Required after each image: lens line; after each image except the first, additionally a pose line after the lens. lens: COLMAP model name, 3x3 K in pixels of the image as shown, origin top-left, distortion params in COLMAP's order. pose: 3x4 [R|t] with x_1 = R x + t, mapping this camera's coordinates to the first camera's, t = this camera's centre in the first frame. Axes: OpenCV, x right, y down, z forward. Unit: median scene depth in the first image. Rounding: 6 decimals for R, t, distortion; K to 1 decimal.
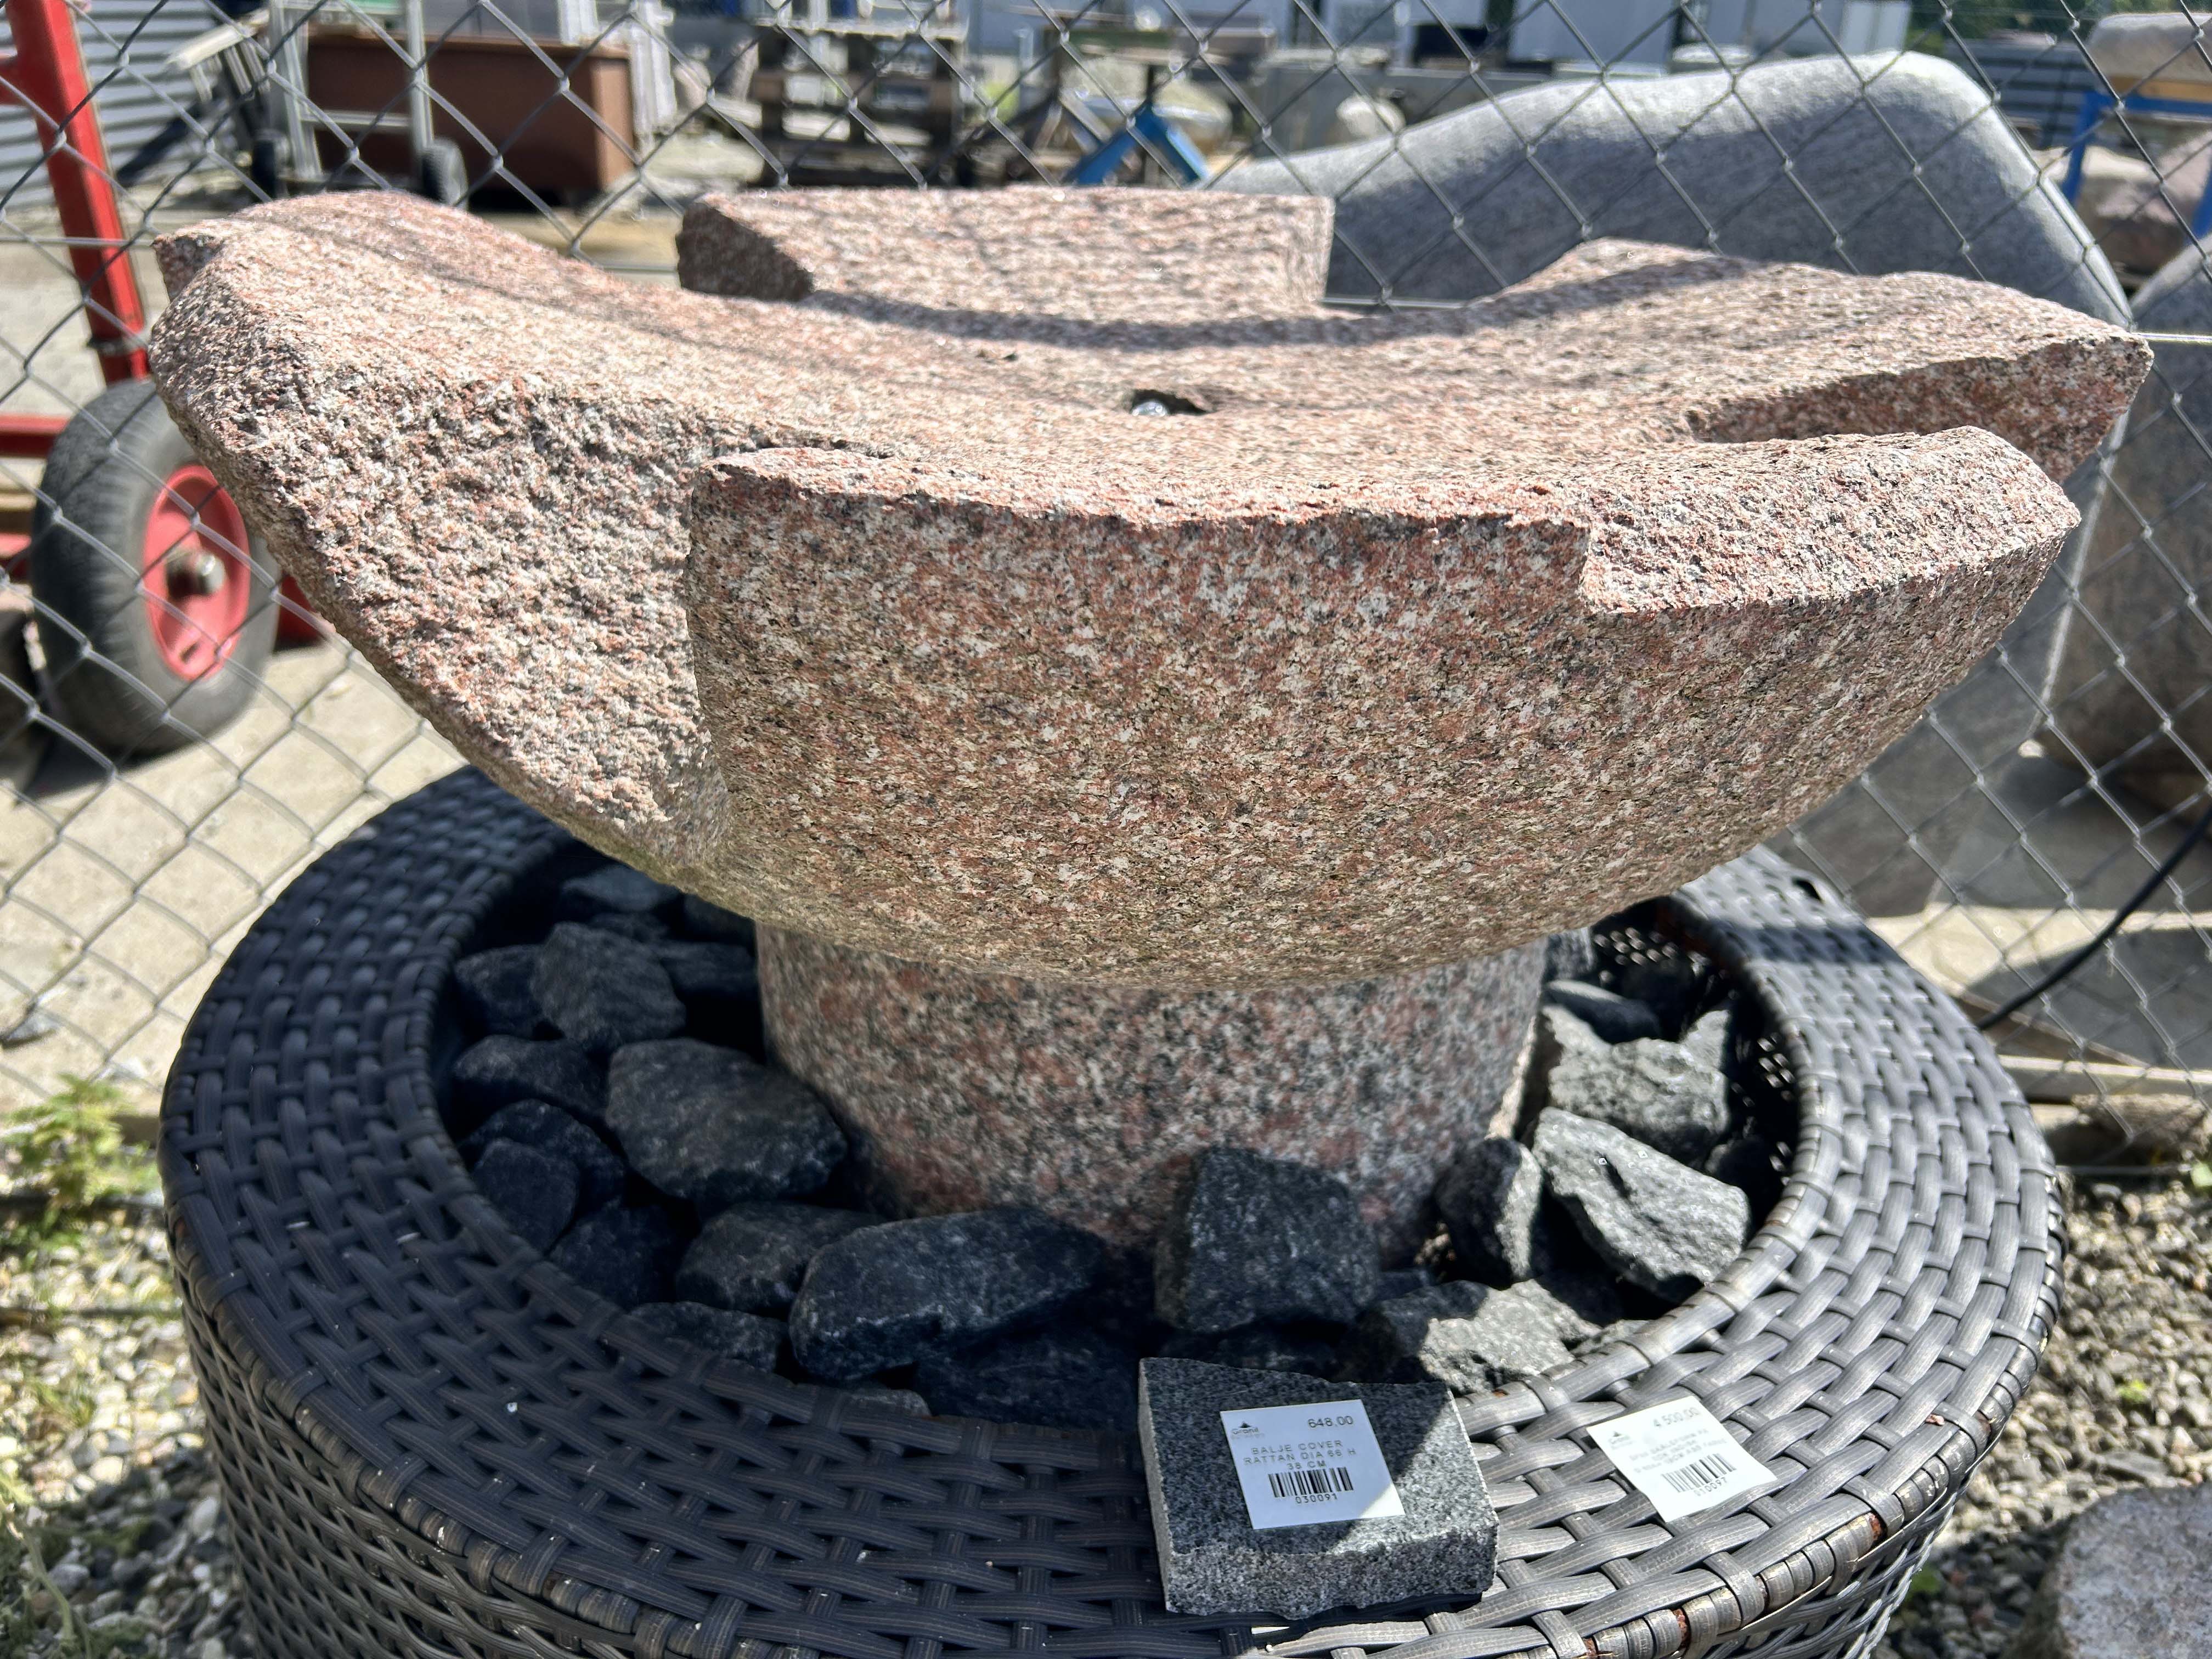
lens RADIAL K [[1682.9, 0, 1144.0], [0, 1682.9, 823.1], [0, 0, 1]] dist [0.024637, -0.035257]
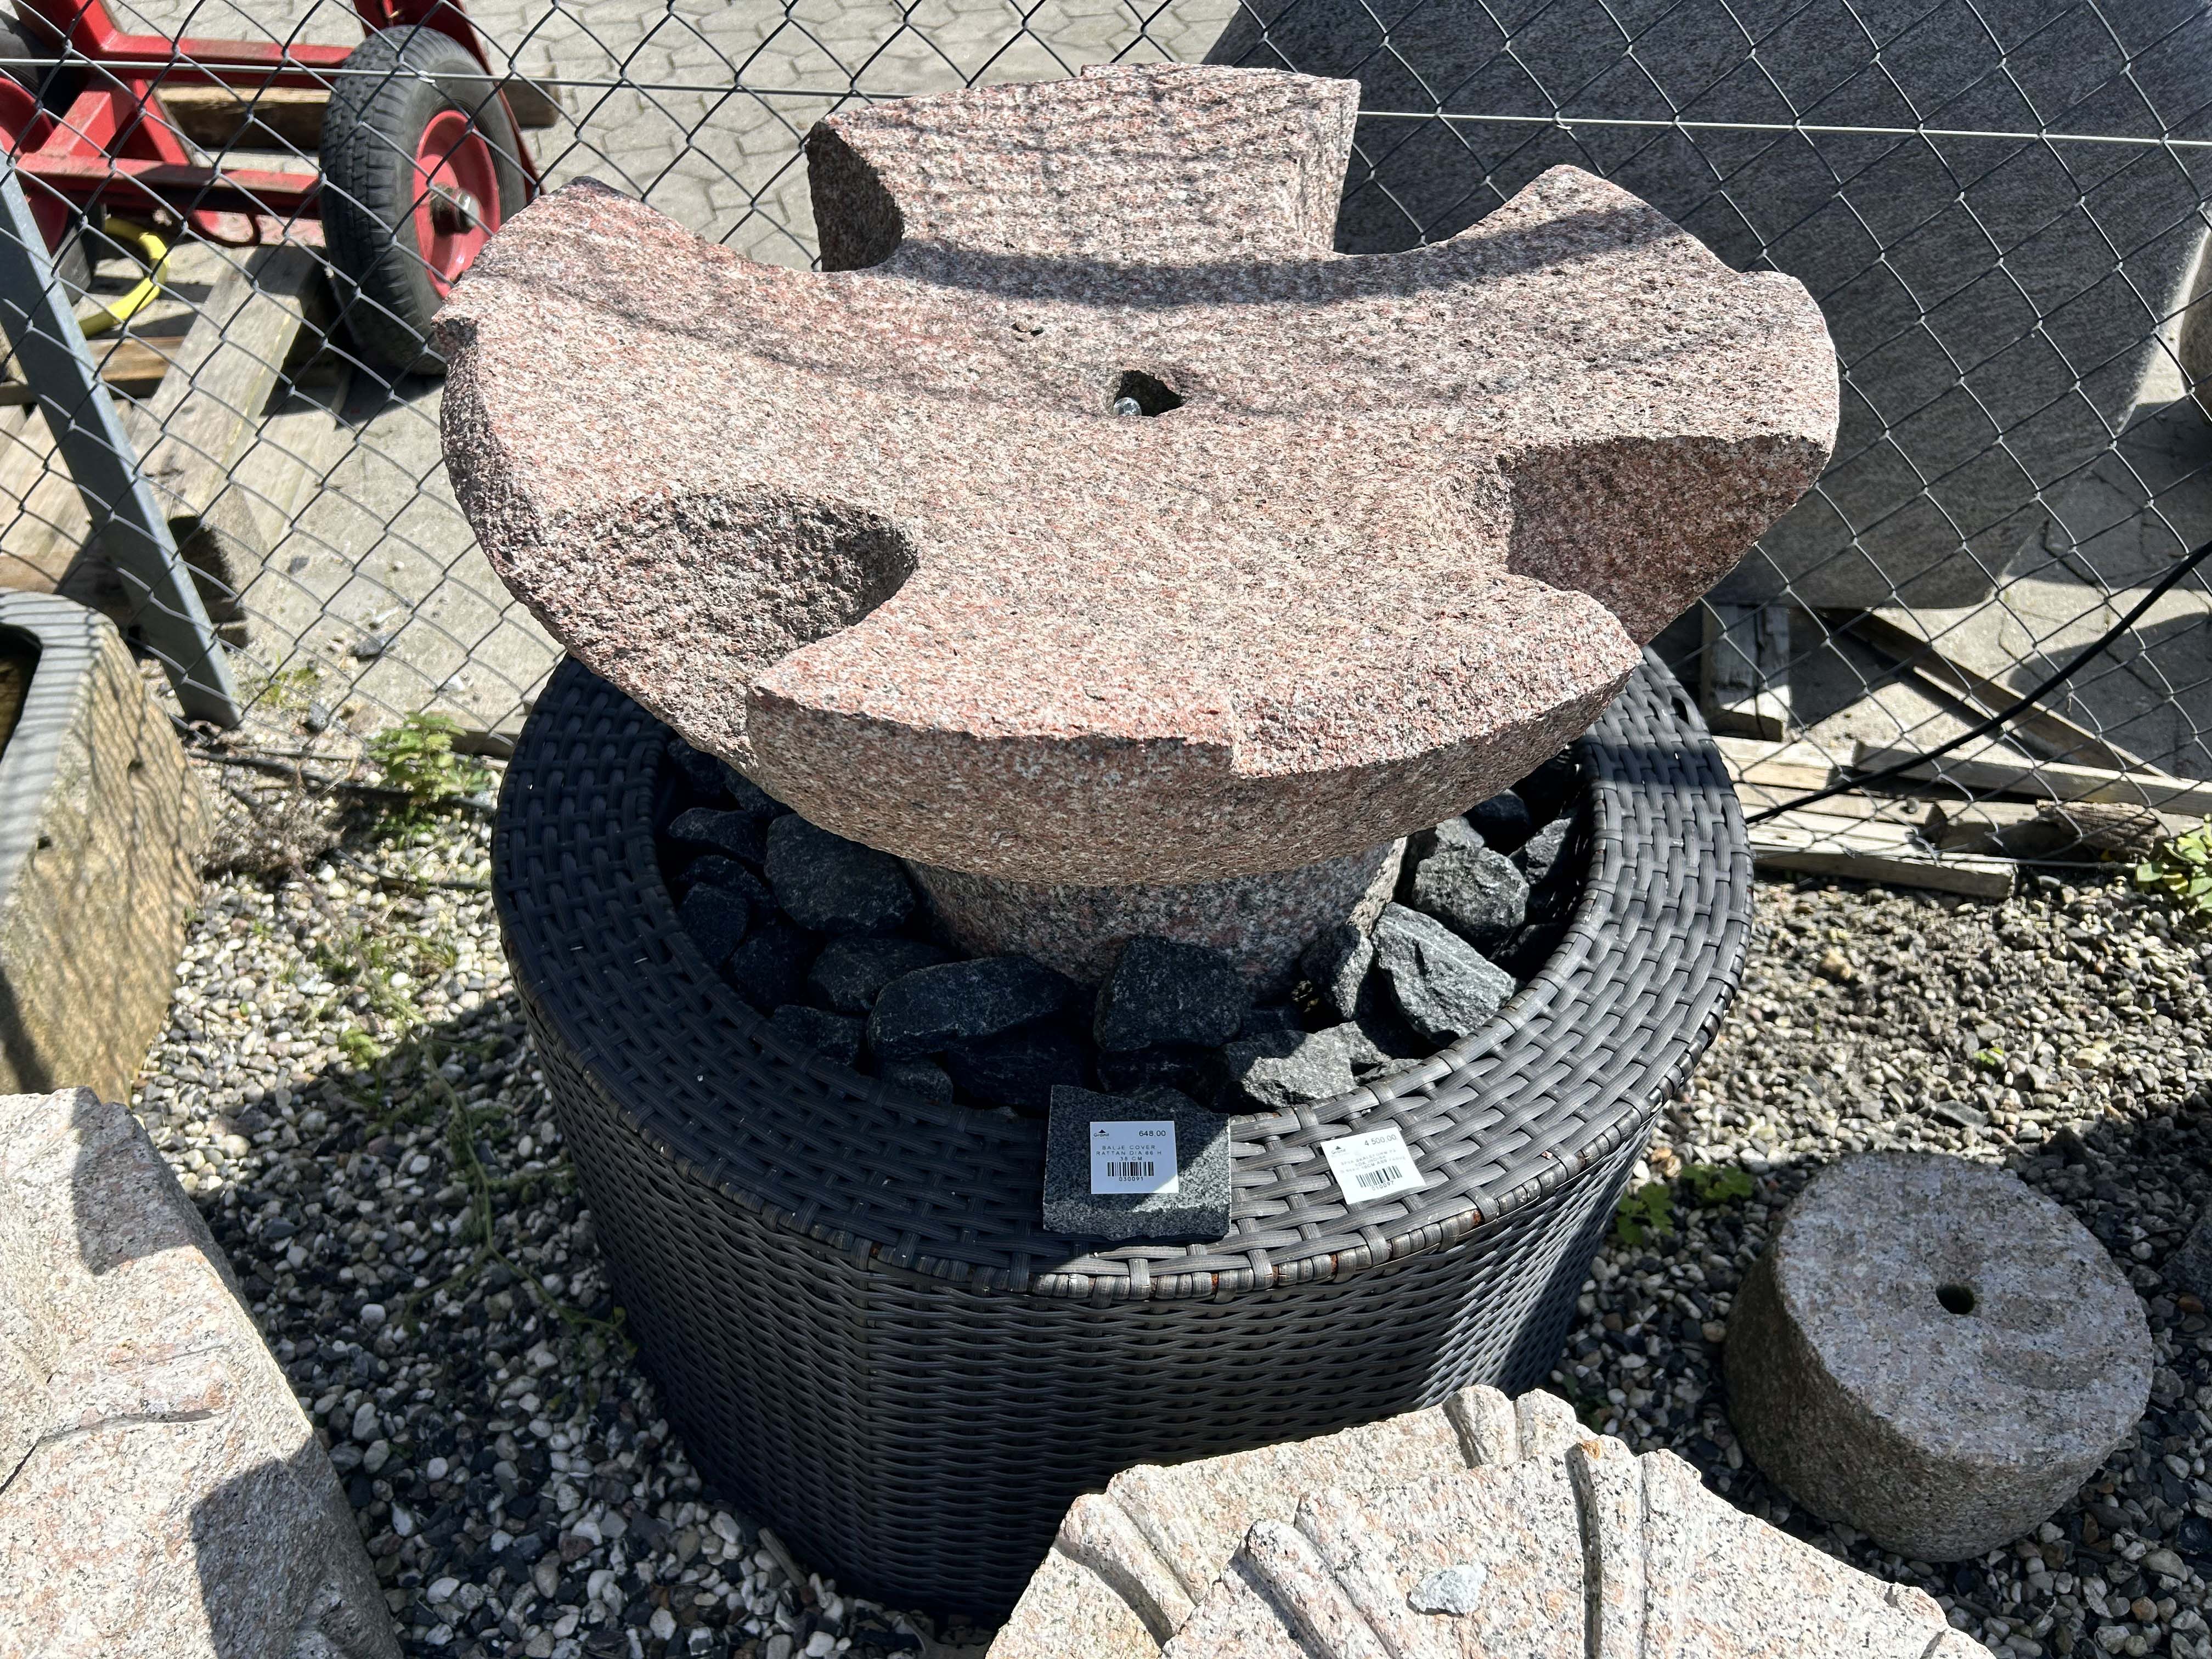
lens RADIAL K [[1653.3, 0, 1152.1], [0, 1653.3, 828.1], [0, 0, 1]] dist [0.109972, -0.213376]
pose [[0.989585, 0.069774, -0.125911, 0.282997], [-0.028178, 0.951647, 0.305900, -0.433606], [0.141167, -0.299166, 0.943701, -0.477272]]
